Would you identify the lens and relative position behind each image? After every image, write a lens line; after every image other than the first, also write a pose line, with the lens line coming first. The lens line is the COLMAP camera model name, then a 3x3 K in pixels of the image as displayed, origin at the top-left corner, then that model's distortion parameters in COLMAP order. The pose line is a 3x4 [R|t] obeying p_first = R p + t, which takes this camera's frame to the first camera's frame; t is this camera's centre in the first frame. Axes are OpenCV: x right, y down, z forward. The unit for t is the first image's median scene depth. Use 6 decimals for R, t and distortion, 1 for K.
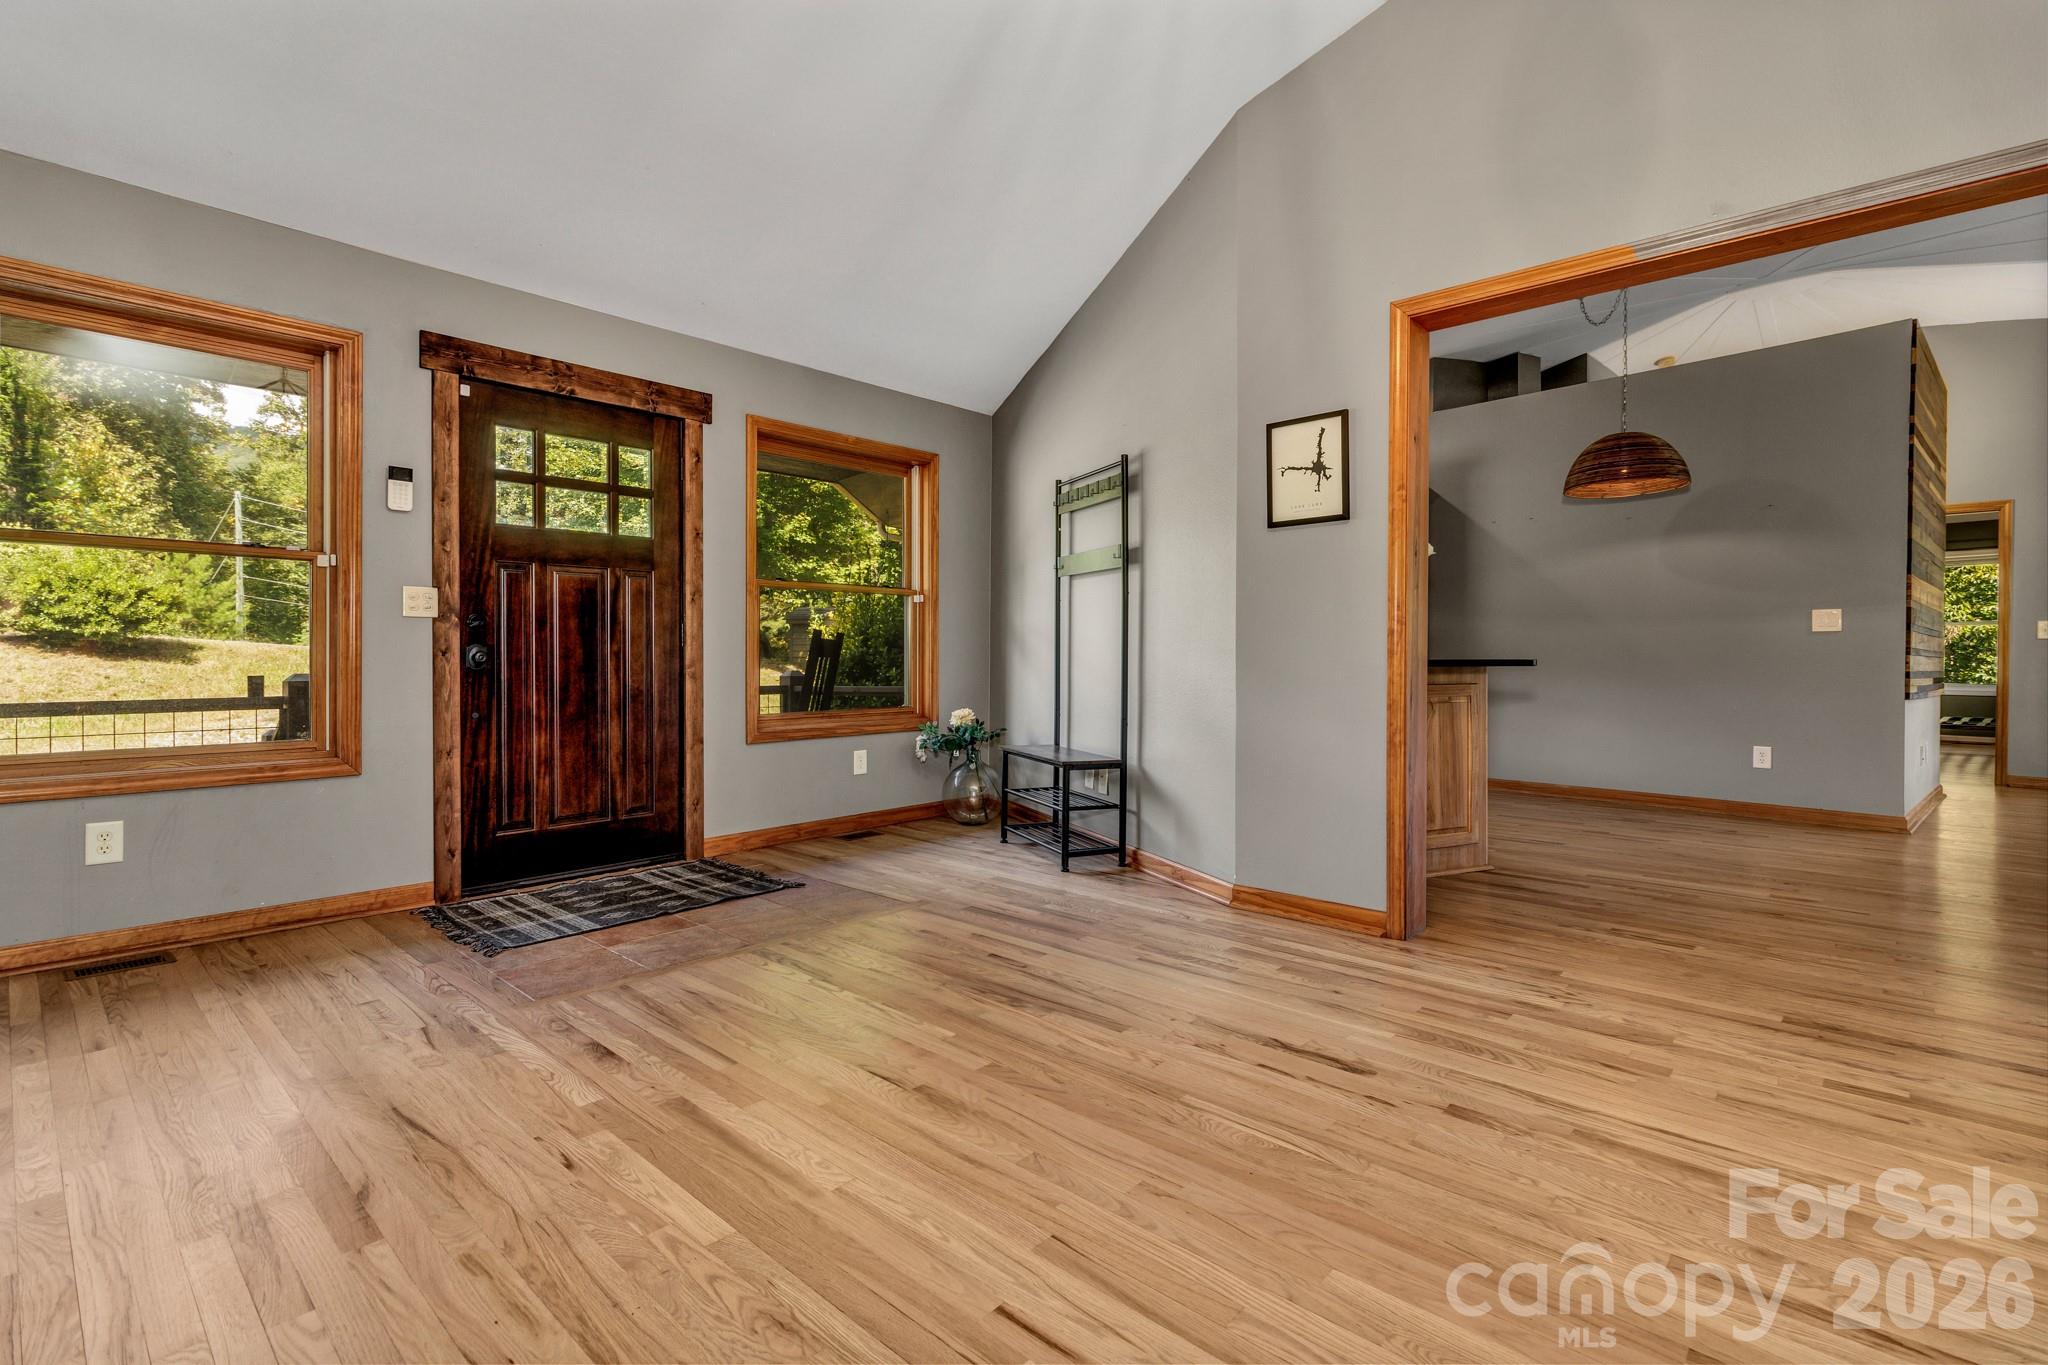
lens RADIAL K [[968.5, 0, 1031.8], [0, 968.5, 657.2], [0, 0, 1]] dist [0.001998, 0.002728]
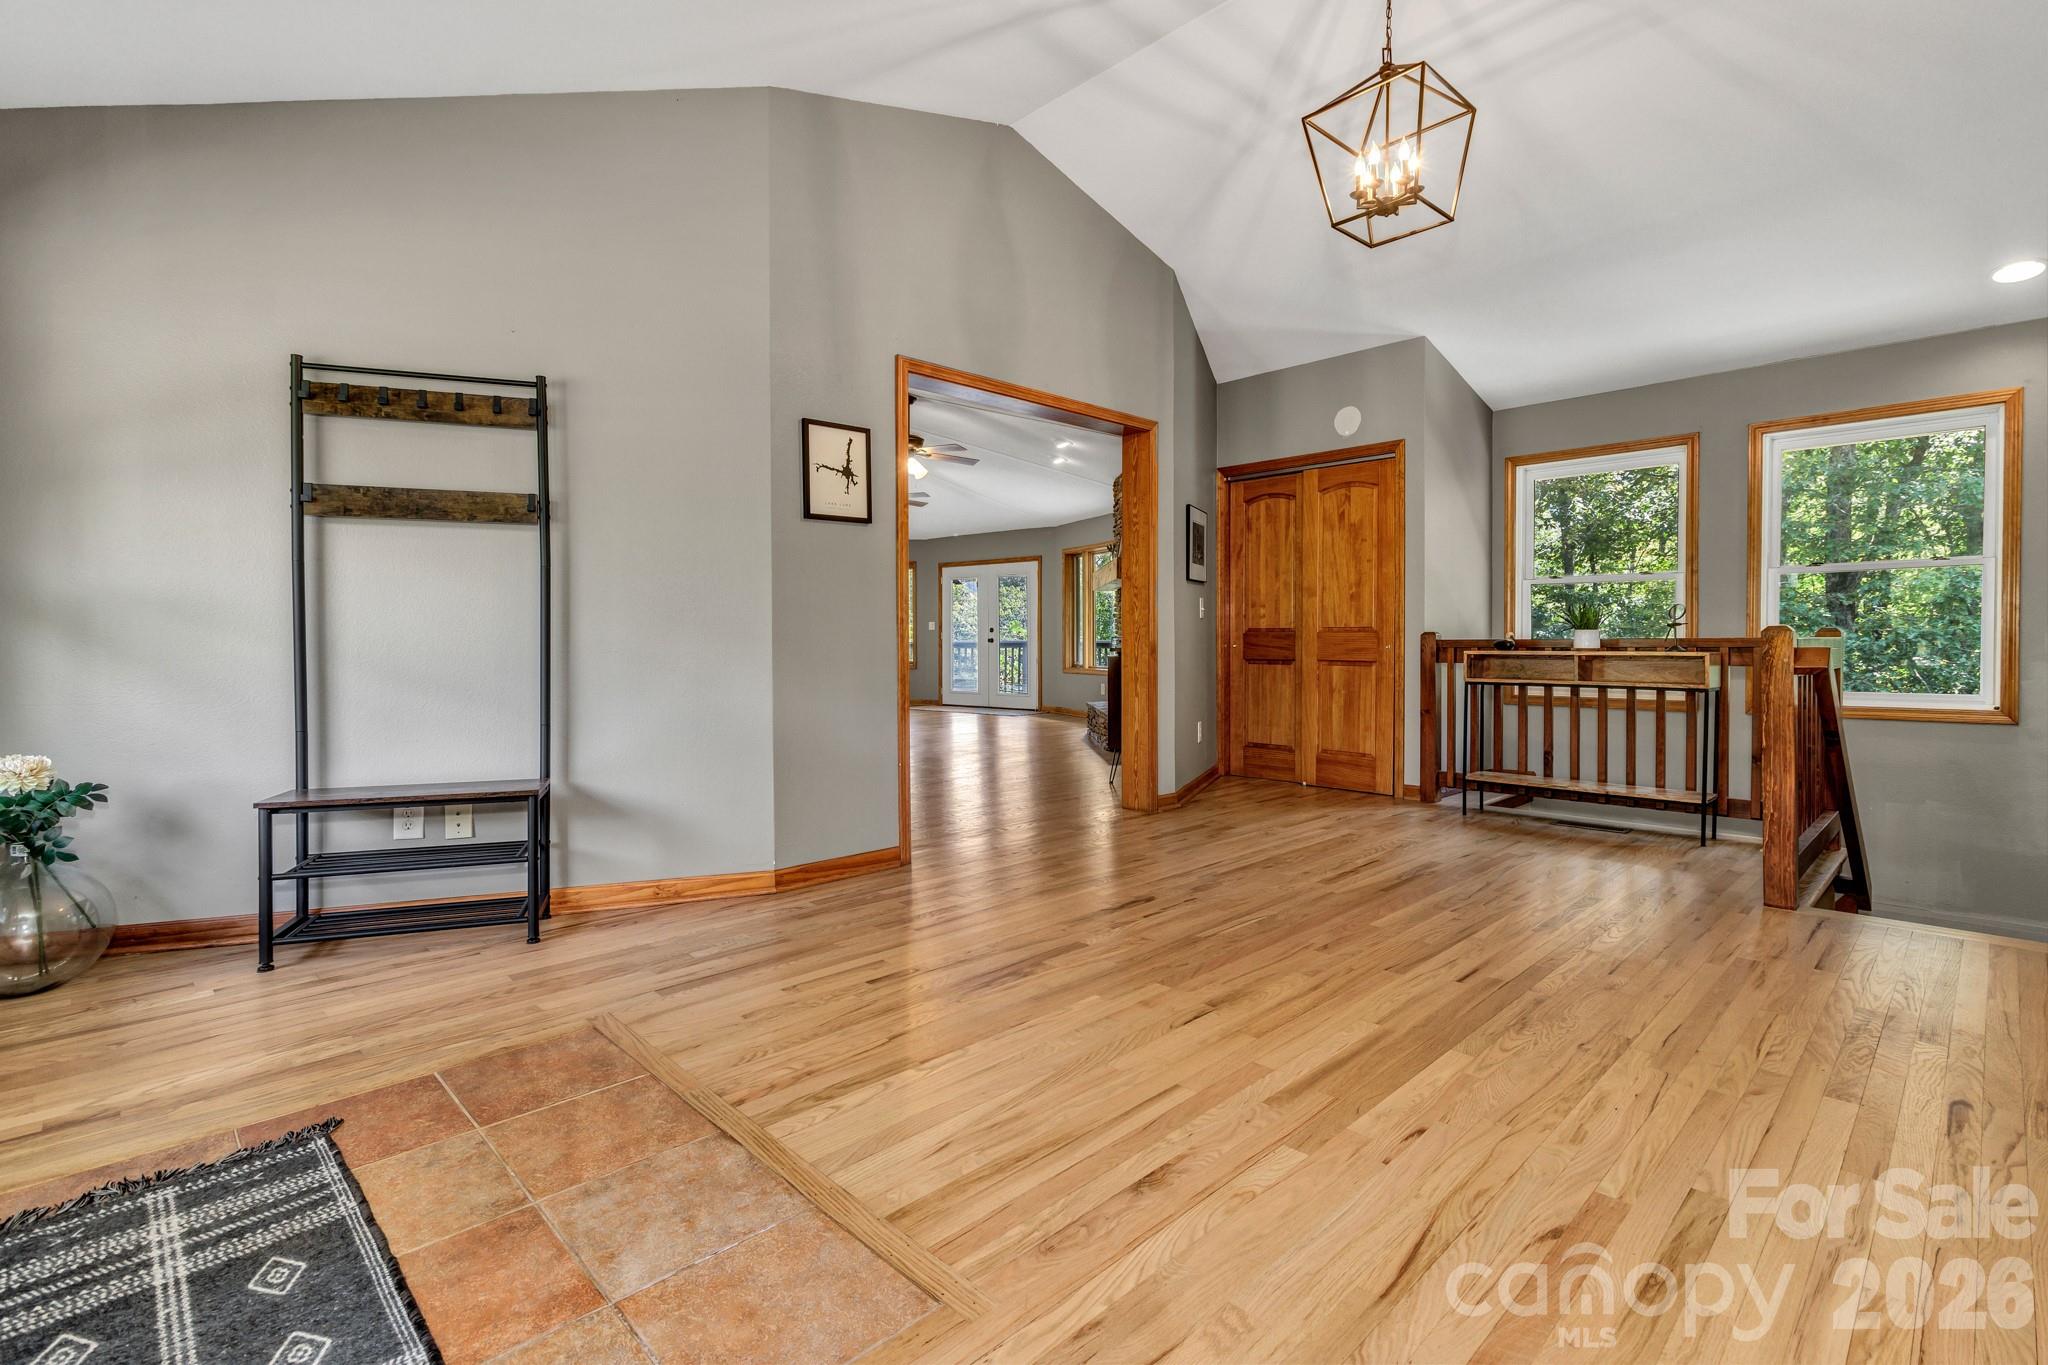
lens RADIAL K [[968.5, 0, 1031.8], [0, 968.5, 657.2], [0, 0, 1]] dist [0.001998, 0.002728]
pose [[0.031045, -0.018027, 0.999355, -0.987852], [0.007591, 0.999813, 0.017799, 0.000030], [-0.999489, 0.007034, 0.031176, 0.901789]]
